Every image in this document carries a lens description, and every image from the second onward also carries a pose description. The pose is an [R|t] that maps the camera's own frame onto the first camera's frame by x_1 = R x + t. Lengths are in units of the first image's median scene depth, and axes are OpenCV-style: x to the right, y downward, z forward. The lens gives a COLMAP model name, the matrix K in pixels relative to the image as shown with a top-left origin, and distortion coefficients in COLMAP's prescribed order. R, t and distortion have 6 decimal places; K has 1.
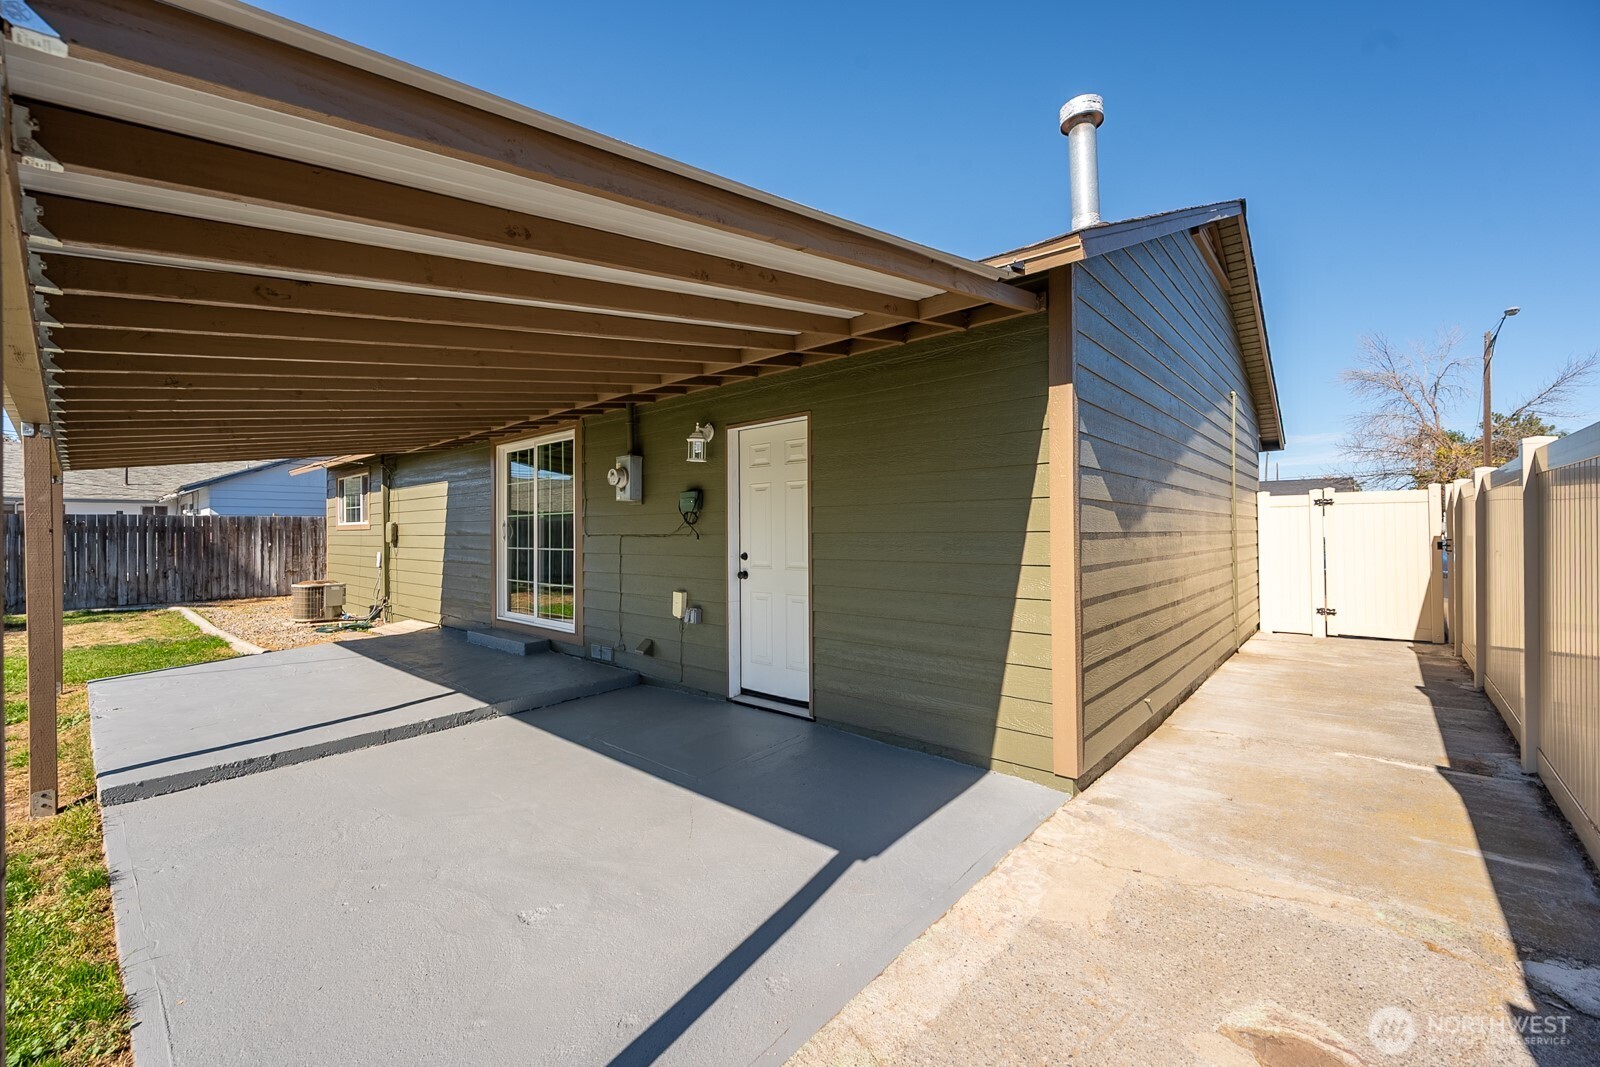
lens RADIAL K [[646.2, 0, 796.9], [0, 646.2, 526.0], [0, 0, 1]] dist [-0.000207, -0.000048]
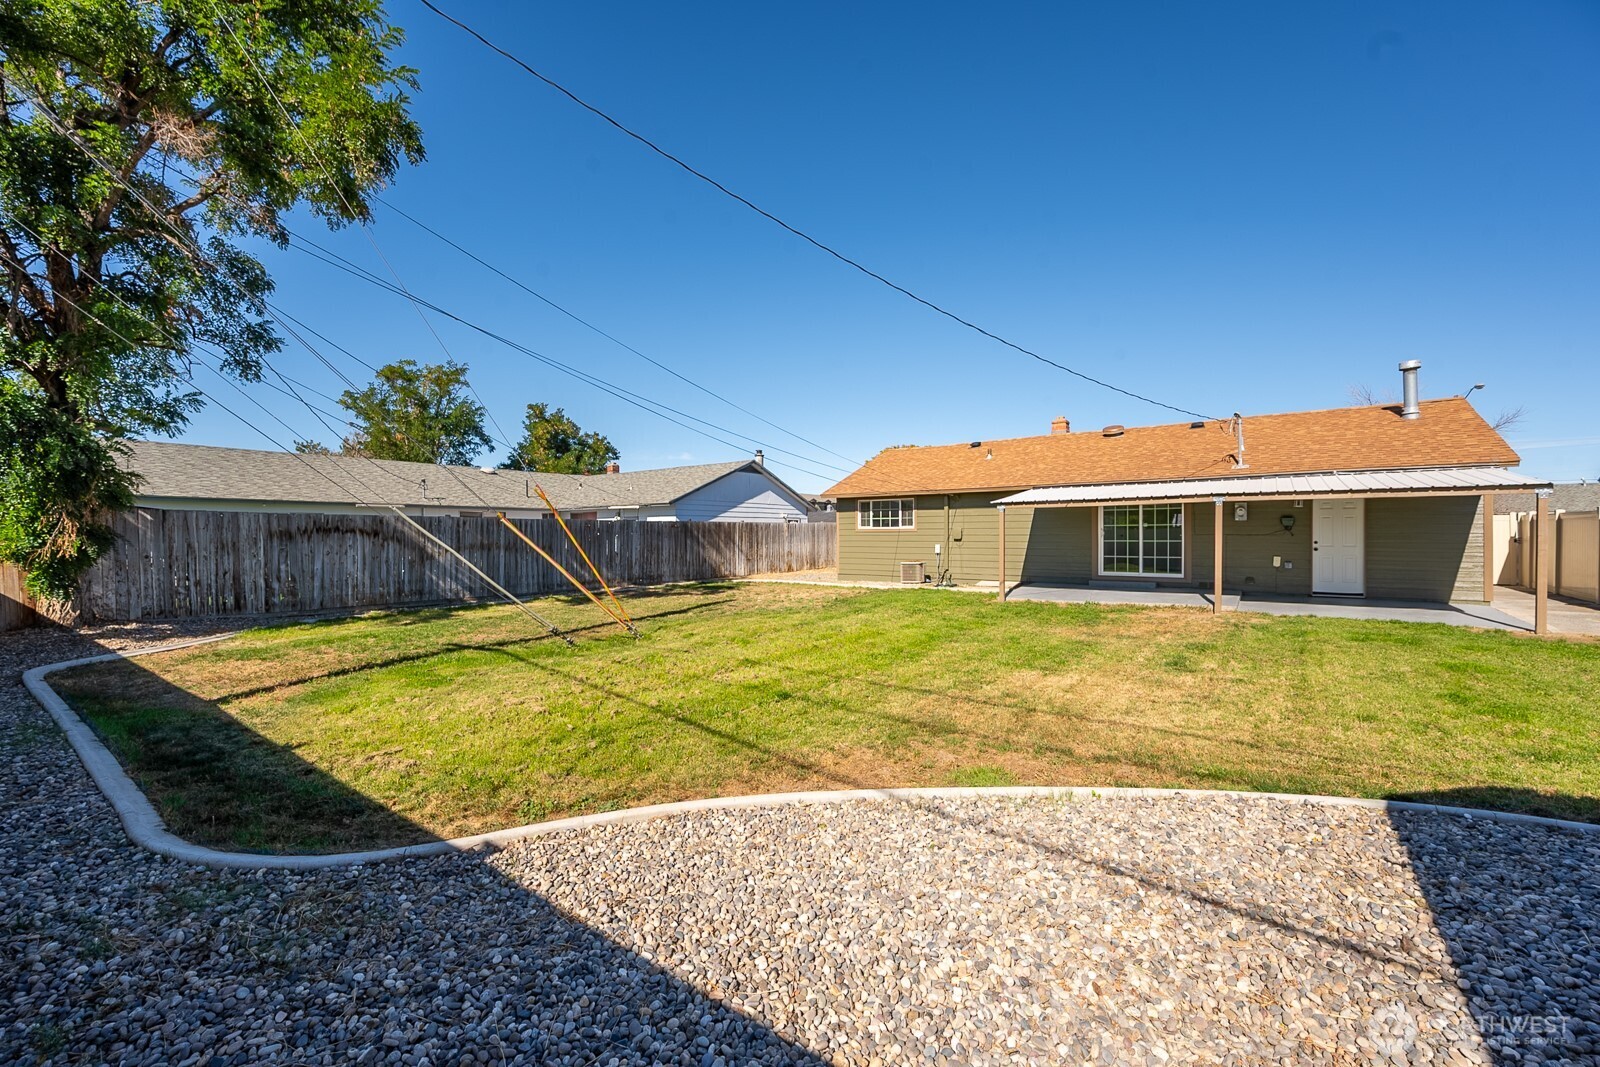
lens RADIAL K [[646.2, 0, 796.9], [0, 646.2, 526.0], [0, 0, 1]] dist [-0.000207, -0.000048]
pose [[0.996585, 0.003656, 0.082487, -1.863401], [-0.003388, 0.999989, -0.003389, -0.003458], [-0.082499, 0.003098, 0.996586, -1.133970]]
